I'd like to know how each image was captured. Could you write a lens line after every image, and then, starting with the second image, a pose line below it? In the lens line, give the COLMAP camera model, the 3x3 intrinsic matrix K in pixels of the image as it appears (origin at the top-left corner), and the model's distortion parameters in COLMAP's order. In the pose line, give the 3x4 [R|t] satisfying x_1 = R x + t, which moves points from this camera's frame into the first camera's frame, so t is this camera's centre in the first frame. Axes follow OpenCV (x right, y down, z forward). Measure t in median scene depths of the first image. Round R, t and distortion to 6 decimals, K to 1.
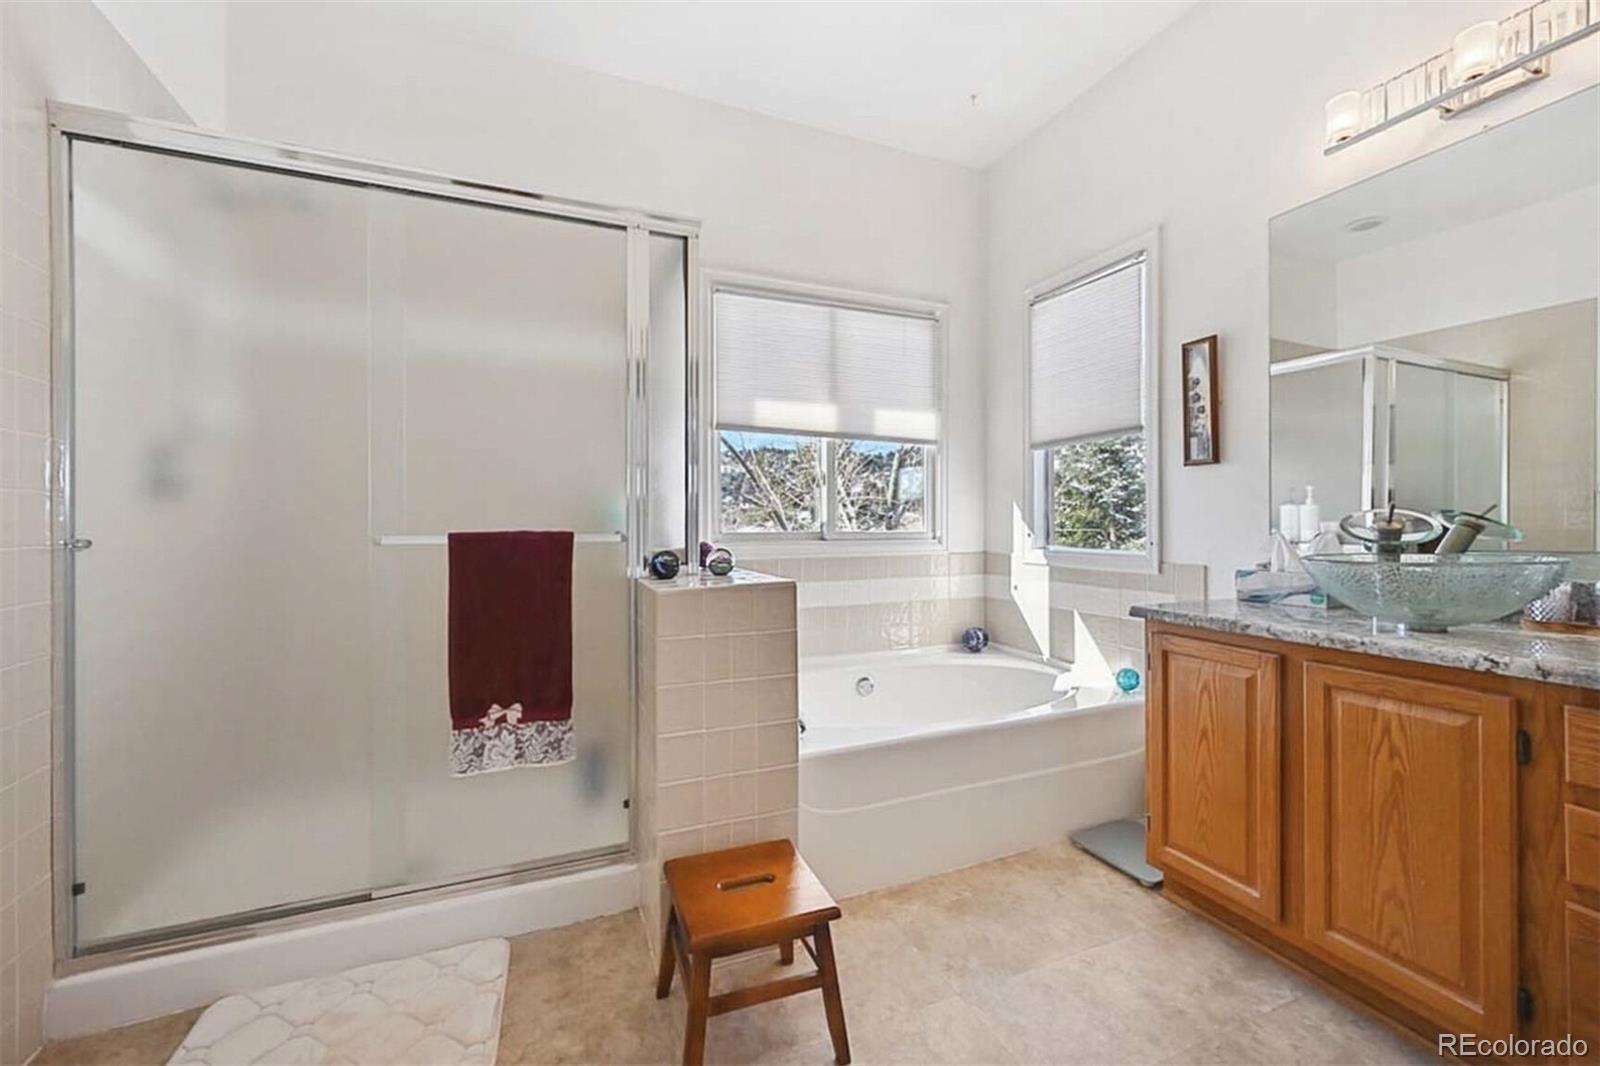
lens RADIAL K [[630.5, 0, 800.0], [0, 630.5, 533.0], [0, 0, 1]] dist [0.001495, 0.000048]
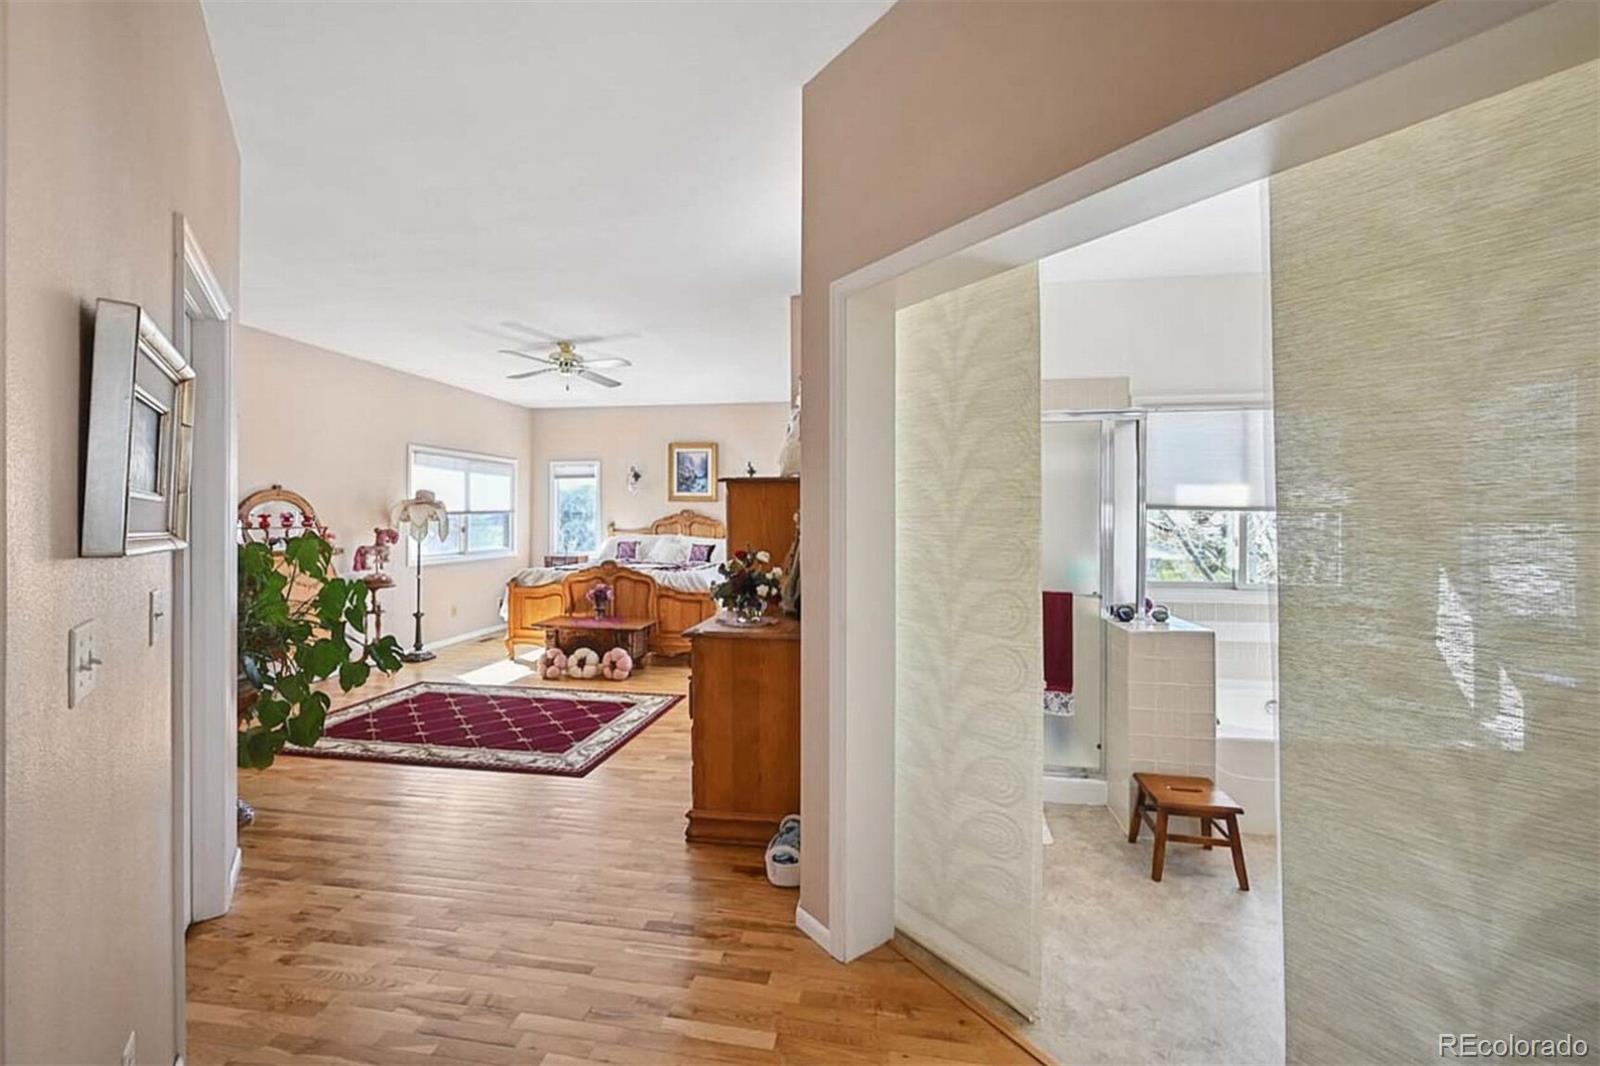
lens RADIAL K [[649.4, 0, 793.1], [0, 649.4, 525.3], [0, 0, 1]] dist [-0.000339, 0.000083]
pose [[0.845371, 0.004750, -0.534159, -0.033749], [-0.005591, 0.999984, 0.000044, -0.203114], [0.534151, 0.002949, 0.845384, -1.096866]]
